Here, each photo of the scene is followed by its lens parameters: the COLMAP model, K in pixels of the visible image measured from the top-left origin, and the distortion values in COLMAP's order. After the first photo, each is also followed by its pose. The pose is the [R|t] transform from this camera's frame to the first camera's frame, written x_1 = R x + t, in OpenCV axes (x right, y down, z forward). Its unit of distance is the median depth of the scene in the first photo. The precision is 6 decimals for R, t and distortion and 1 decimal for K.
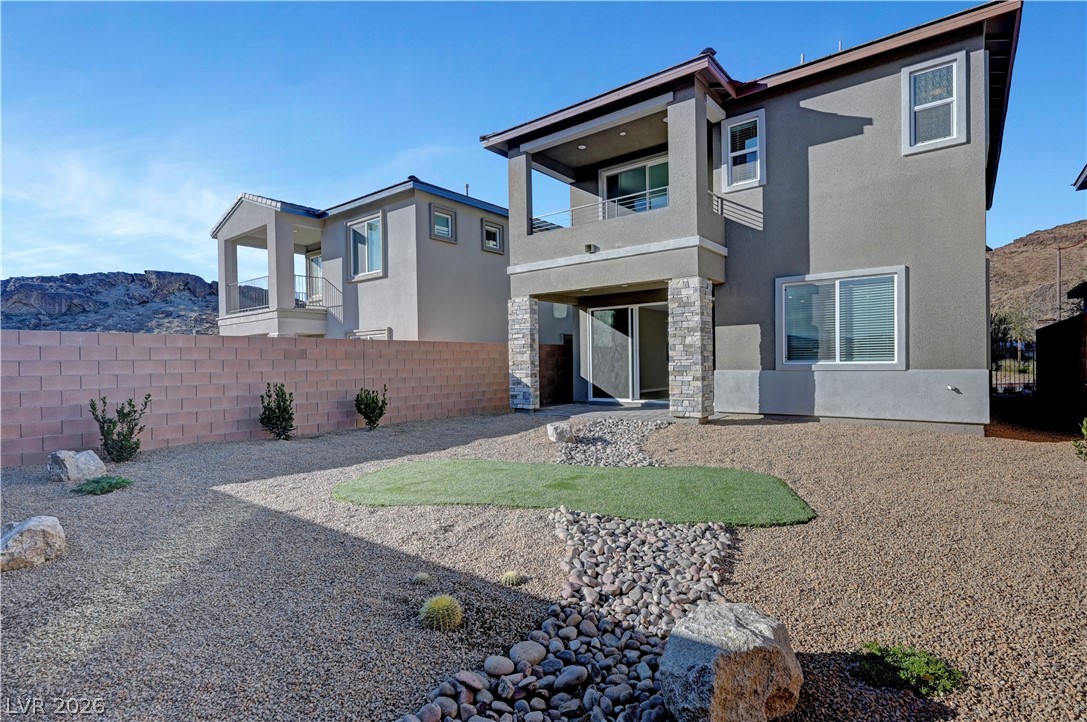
lens RADIAL K [[522.6, 0, 546.8], [0, 522.6, 363.9], [0, 0, 1]] dist [-0.001627, -0.000277]
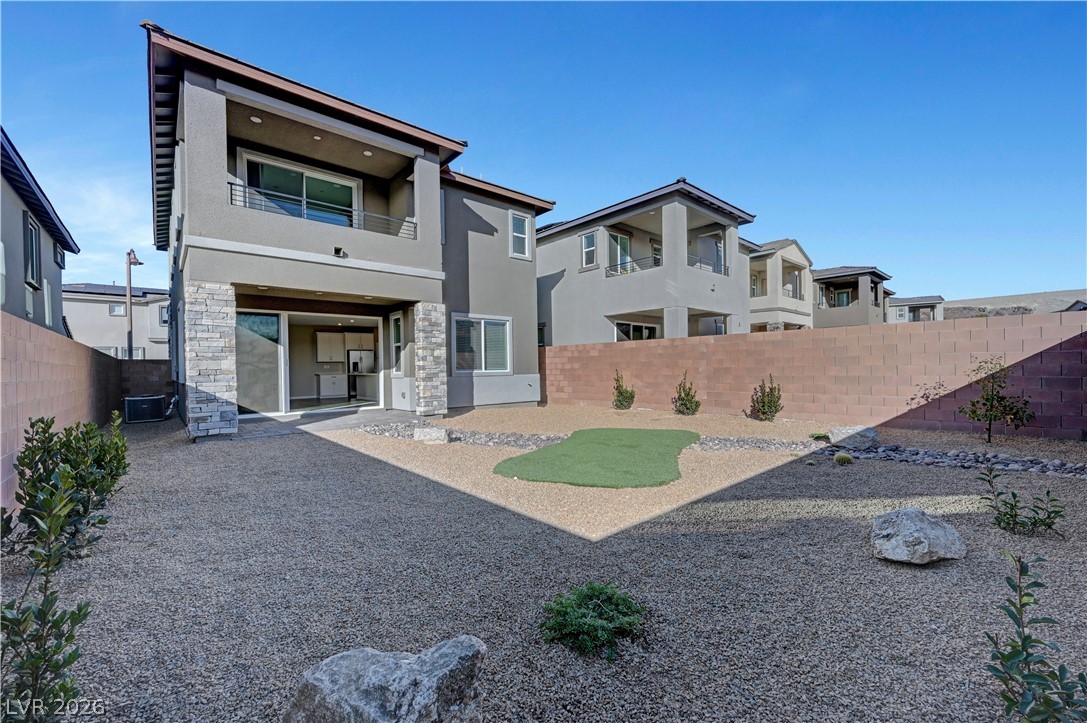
lens RADIAL K [[430.0, 0, 546.9], [0, 430.0, 366.0], [0, 0, 1]] dist [-0.000020, -0.000340]
pose [[0.200924, 0.015337, 0.979487, -0.687028], [0.014269, 0.999726, -0.018580, 0.009078], [-0.979503, 0.017709, 0.200650, 0.532305]]
